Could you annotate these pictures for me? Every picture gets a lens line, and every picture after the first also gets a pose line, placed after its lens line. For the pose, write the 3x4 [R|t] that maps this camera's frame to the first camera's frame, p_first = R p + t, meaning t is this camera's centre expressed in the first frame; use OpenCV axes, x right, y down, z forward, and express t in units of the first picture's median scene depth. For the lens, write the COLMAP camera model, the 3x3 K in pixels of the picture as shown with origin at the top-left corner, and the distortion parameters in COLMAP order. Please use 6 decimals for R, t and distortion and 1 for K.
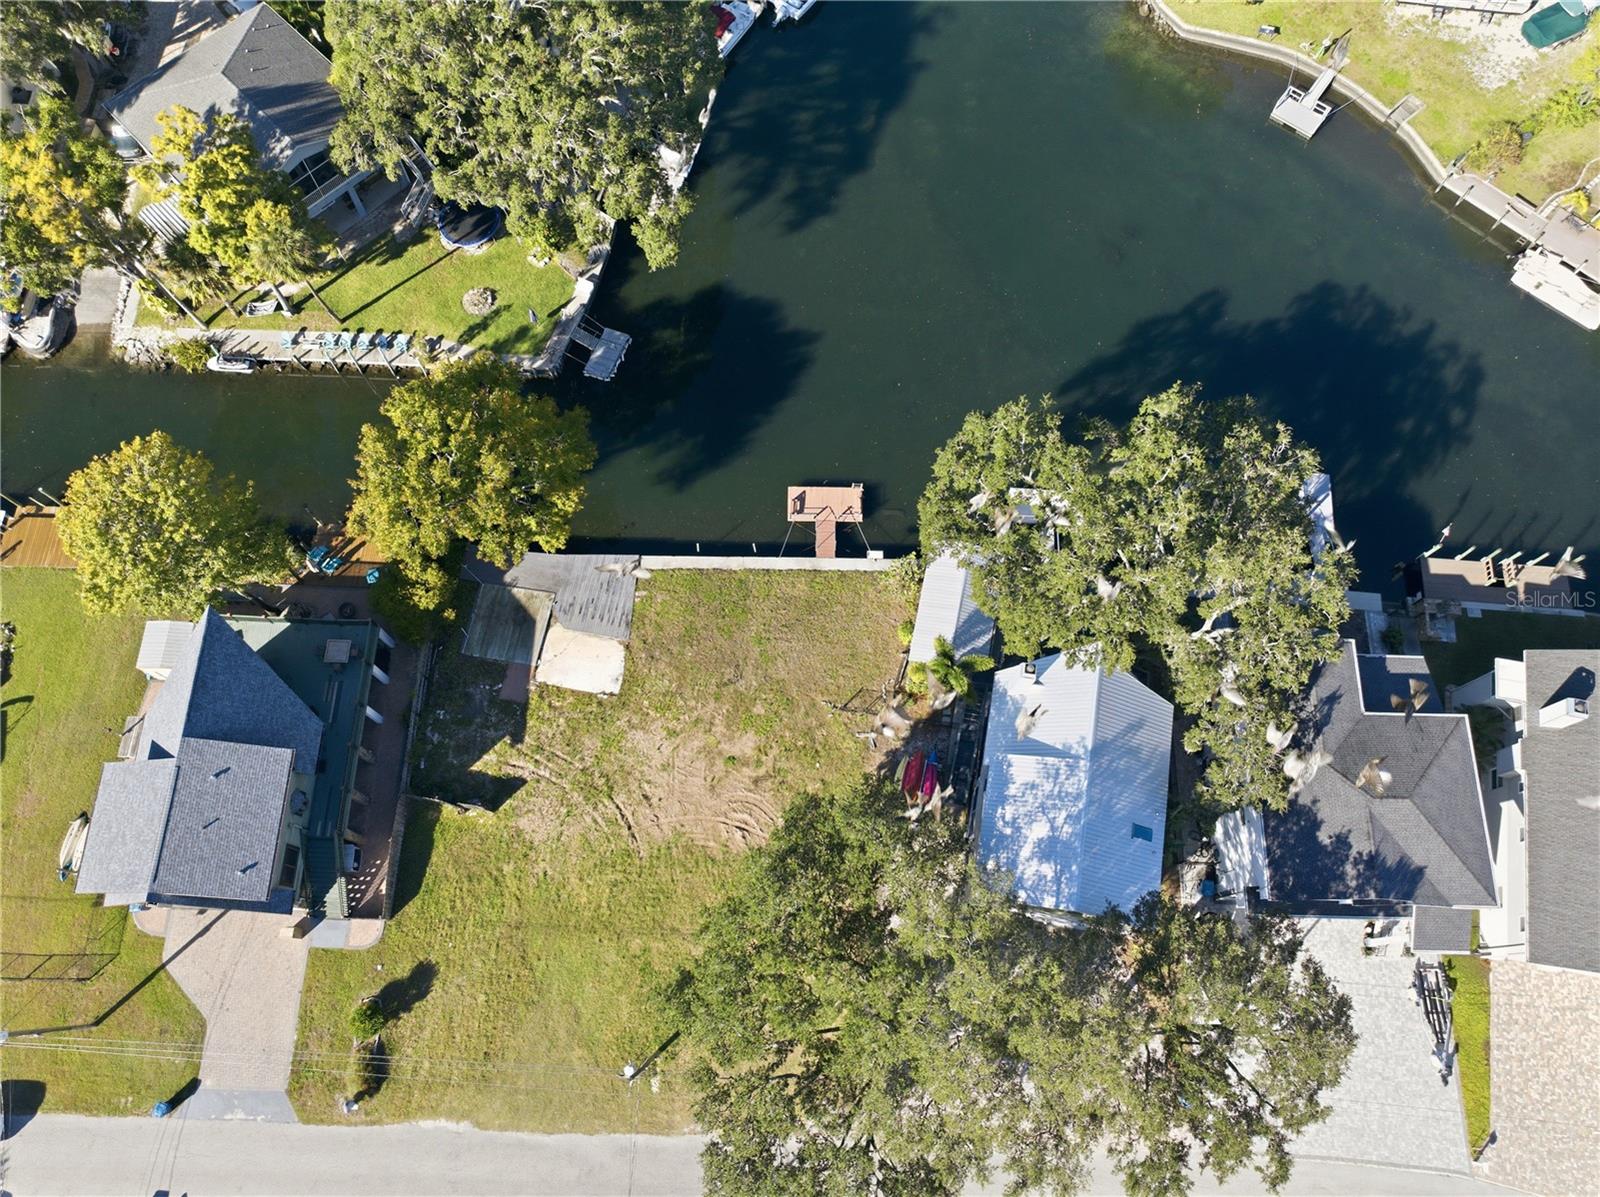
lens RADIAL K [[1115.2, 0, 797.5], [0, 1115.2, 602.8], [0, 0, 1]] dist [-0.038530, 0.010635]
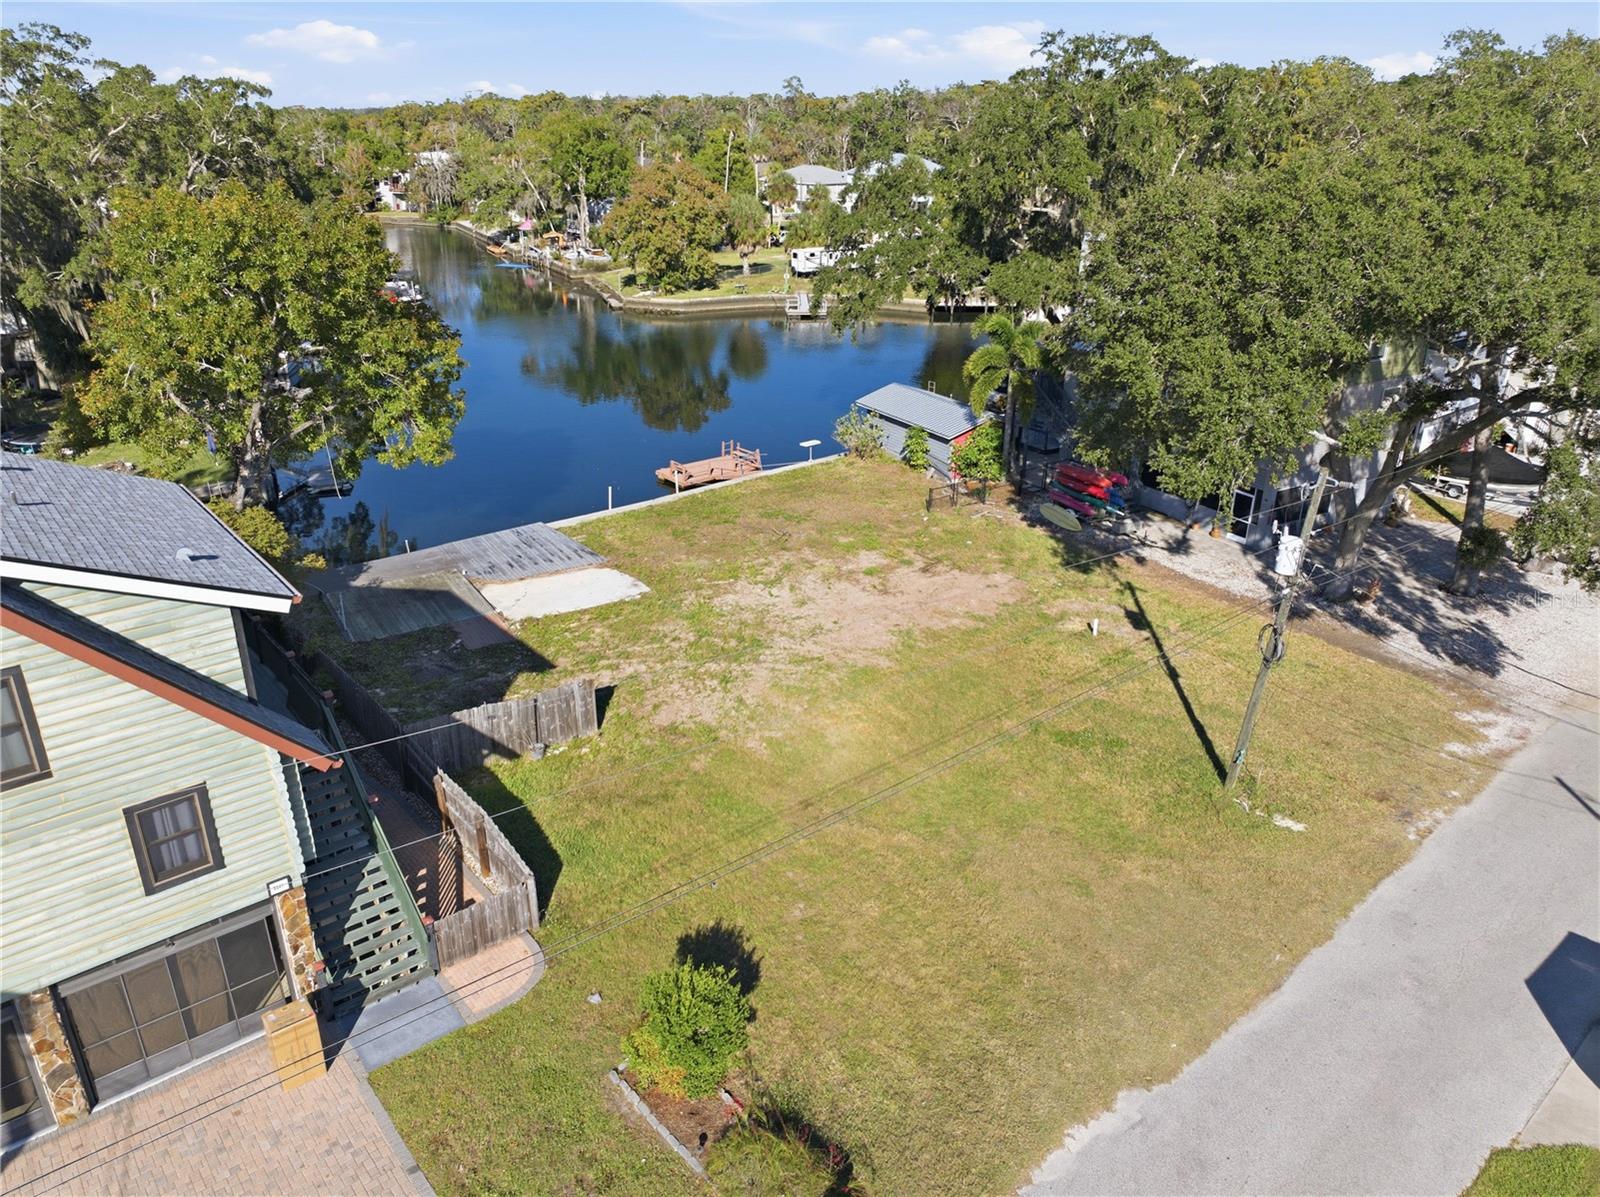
lens RADIAL K [[1115.2, 0, 798.8], [0, 1115.2, 599.7], [0, 0, 1]] dist [-0.038530, 0.010635]
pose [[0.743670, -0.262998, 0.614644, -0.505831], [0.624147, 0.602579, -0.497333, 0.461332], [-0.239574, 0.753479, 0.612269, 0.679760]]
